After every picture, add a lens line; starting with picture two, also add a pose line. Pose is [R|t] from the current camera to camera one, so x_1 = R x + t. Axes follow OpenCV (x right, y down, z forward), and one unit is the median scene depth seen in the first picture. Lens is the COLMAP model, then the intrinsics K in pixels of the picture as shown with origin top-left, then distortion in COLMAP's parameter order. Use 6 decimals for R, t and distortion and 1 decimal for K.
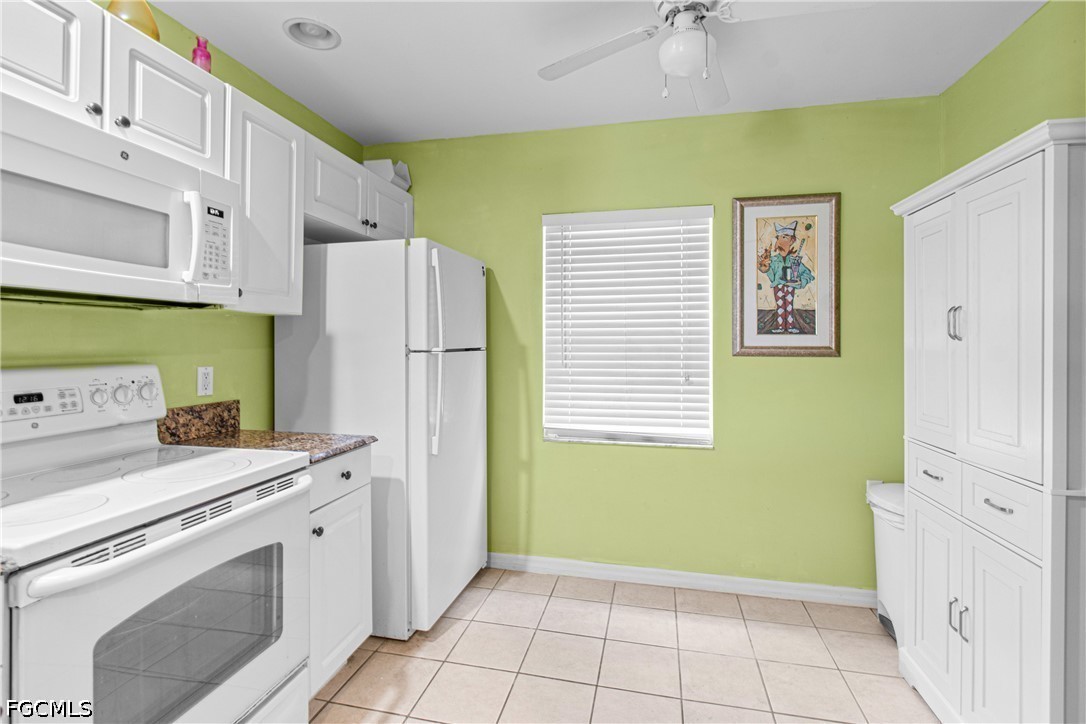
lens RADIAL K [[506.3, 0, 542.9], [0, 506.3, 340.5], [0, 0, 1]] dist [0.001192, -0.000148]
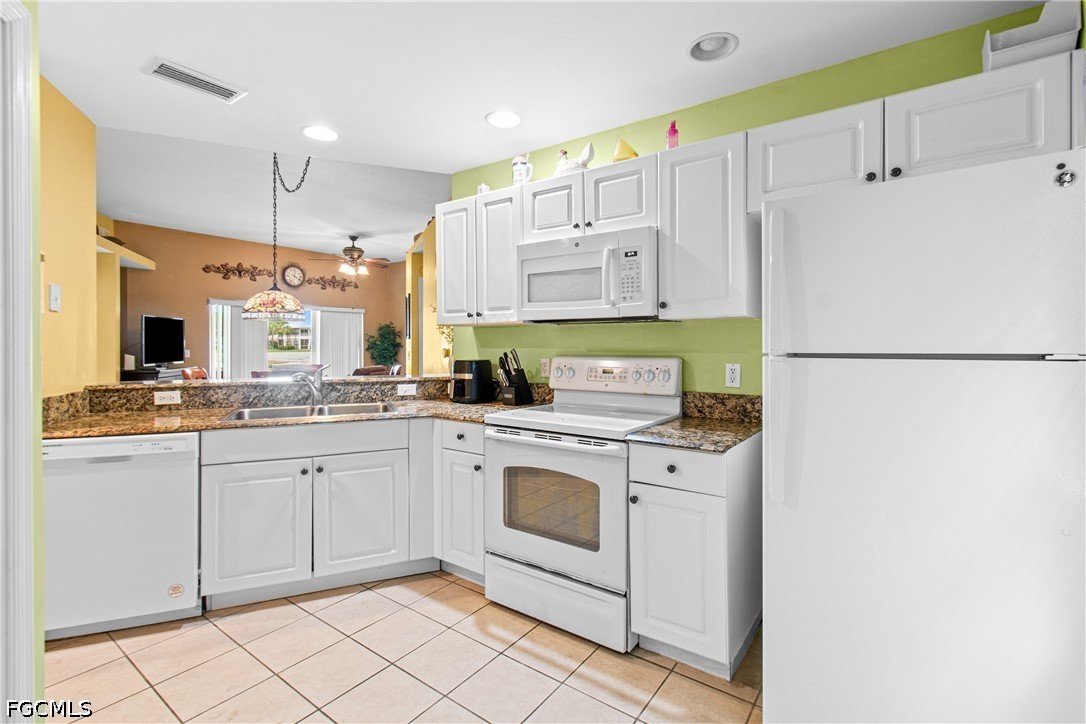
lens RADIAL K [[489.2, 0, 530.2], [0, 489.2, 342.9], [0, 0, 1]] dist [0.001271, -0.000329]
pose [[-0.403237, -0.004031, -0.915087, 0.608921], [0.003040, 0.999979, -0.005744, 0.008324], [0.915091, -0.005098, -0.403216, 1.042120]]
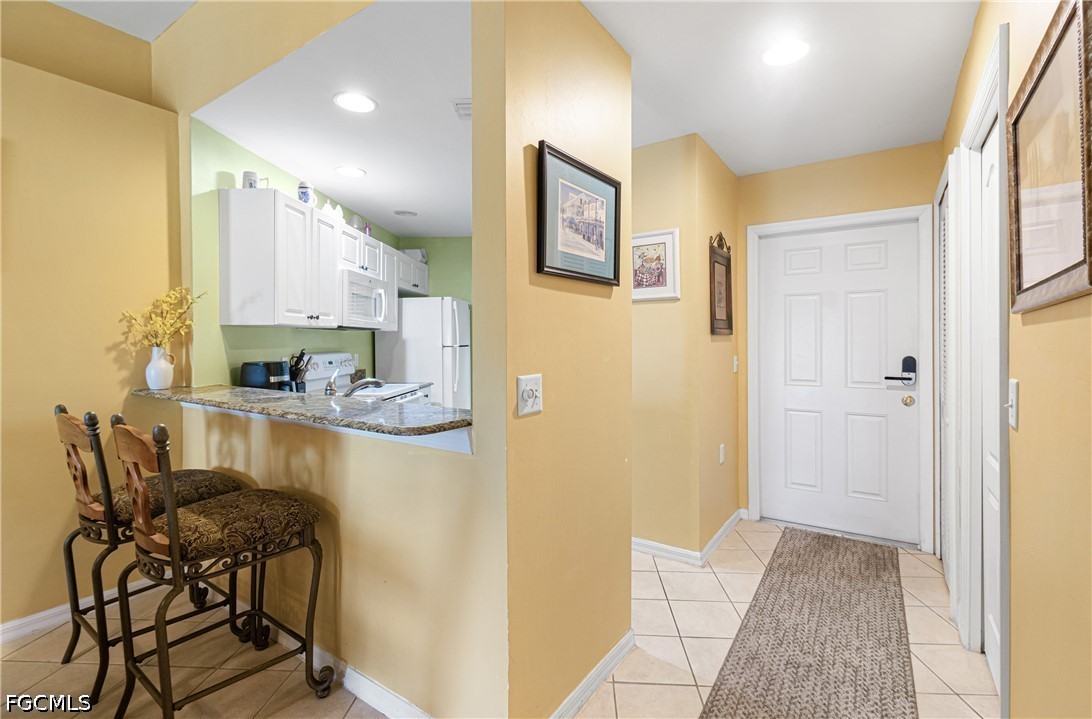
lens RADIAL K [[497.8, 0, 549.2], [0, 497.8, 342.4], [0, 0, 1]] dist [0.002346, 0.000108]
pose [[0.987853, -0.007677, 0.155203, -0.155138], [0.006900, 0.999961, 0.005545, -0.007327], [-0.155240, -0.004407, 0.987867, -1.389934]]
